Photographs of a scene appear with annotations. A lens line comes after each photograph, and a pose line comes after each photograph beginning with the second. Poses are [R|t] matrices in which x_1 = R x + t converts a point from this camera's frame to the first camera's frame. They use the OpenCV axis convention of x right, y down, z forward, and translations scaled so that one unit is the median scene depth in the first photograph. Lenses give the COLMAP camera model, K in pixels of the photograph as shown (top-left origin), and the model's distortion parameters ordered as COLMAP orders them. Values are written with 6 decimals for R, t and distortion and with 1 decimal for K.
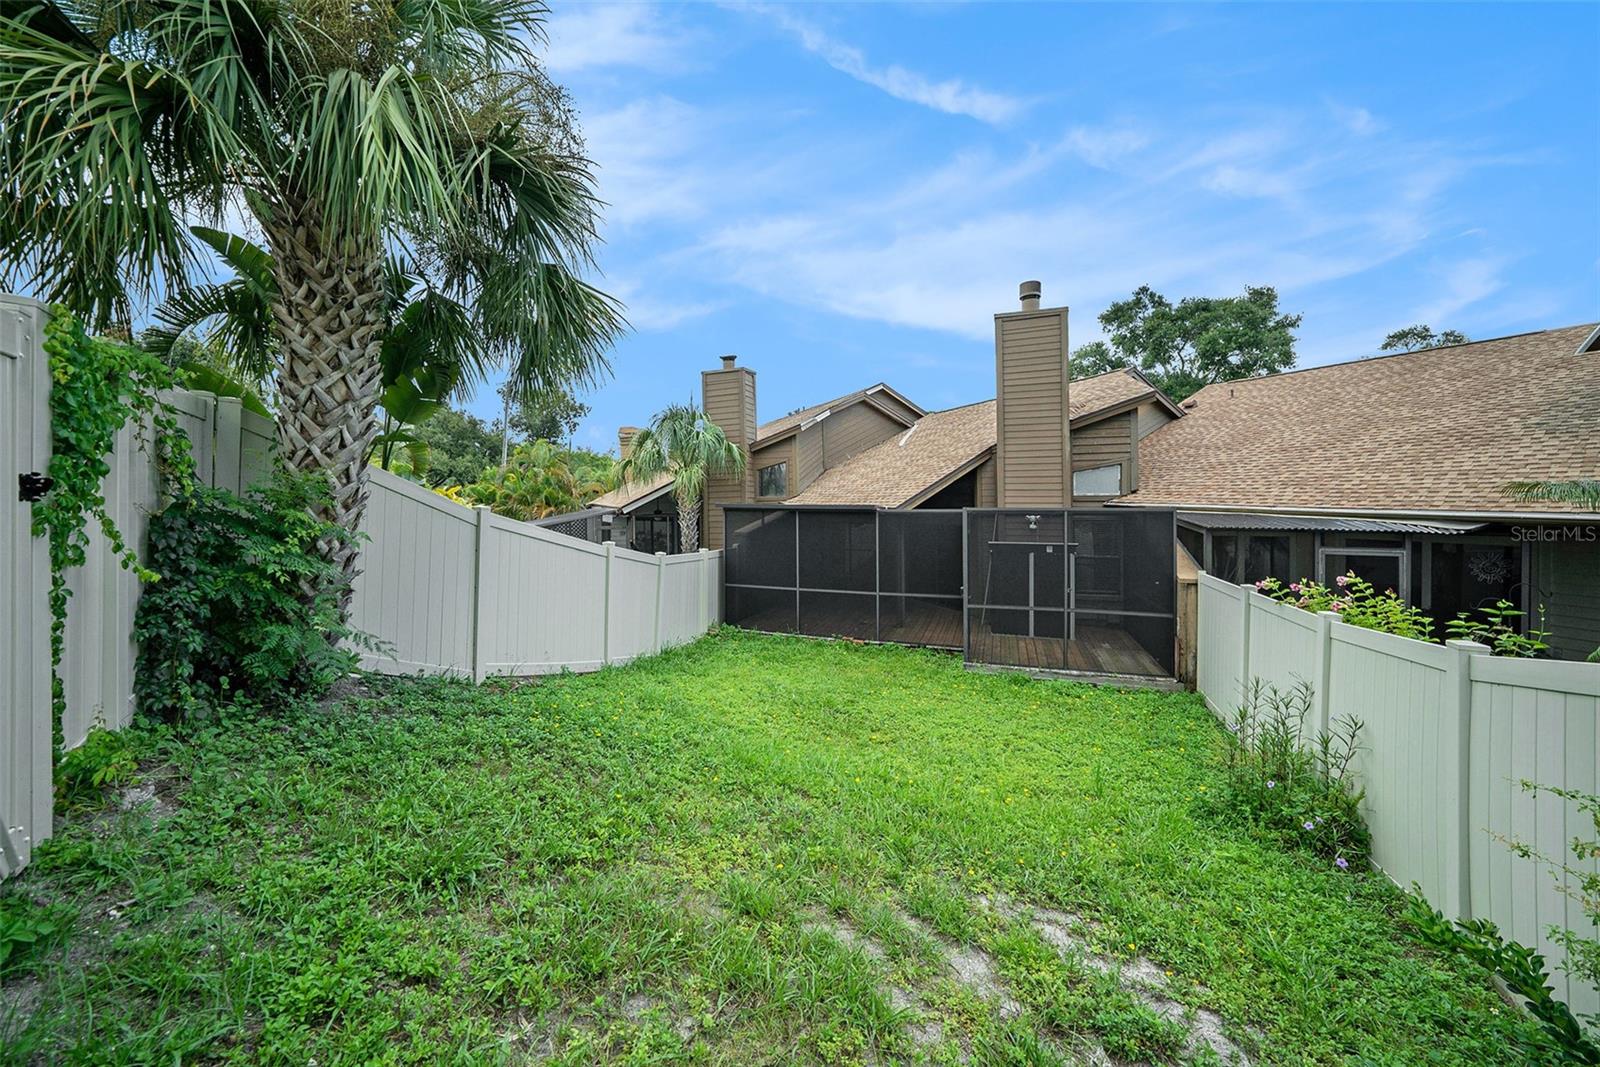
lens RADIAL K [[567.9, 0, 797.4], [0, 567.9, 528.0], [0, 0, 1]] dist [-0.020650, 0.001152]
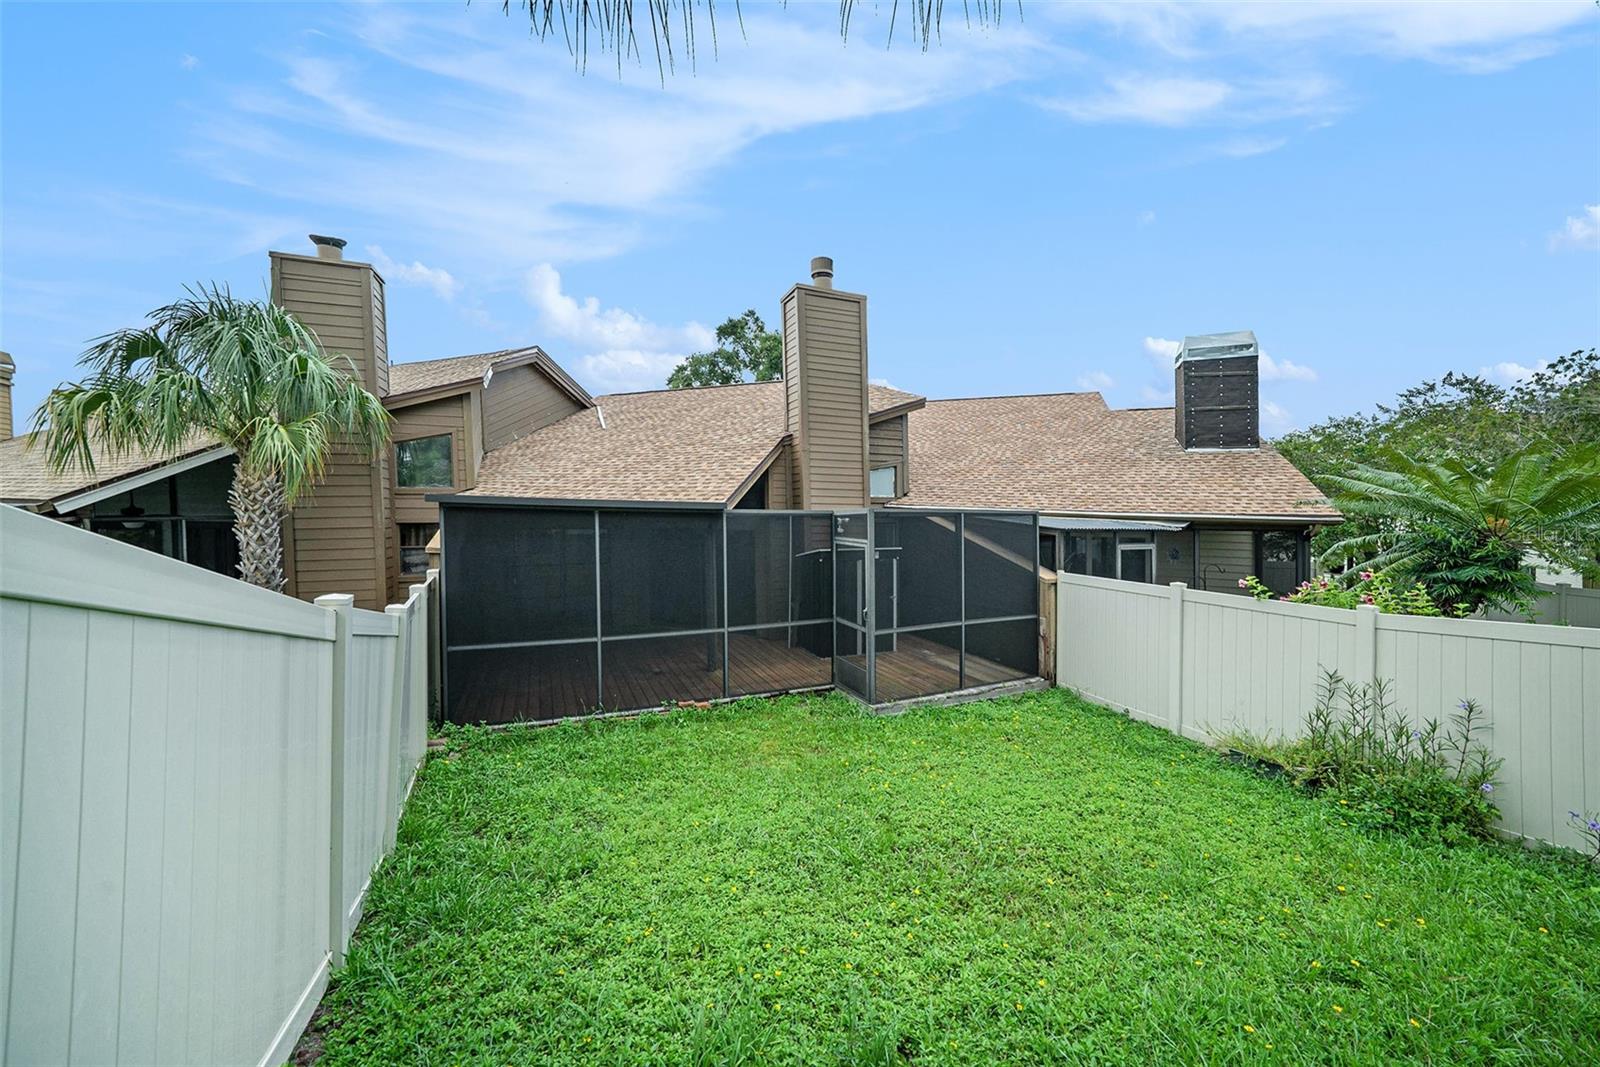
lens RADIAL K [[567.9, 0, 799.9], [0, 567.9, 526.5], [0, 0, 1]] dist [-0.020650, 0.001152]
pose [[0.718964, -0.010175, 0.694973, -0.248049], [0.015494, 0.999879, -0.001390, -0.008052], [-0.694874, 0.011767, 0.719035, 0.391979]]
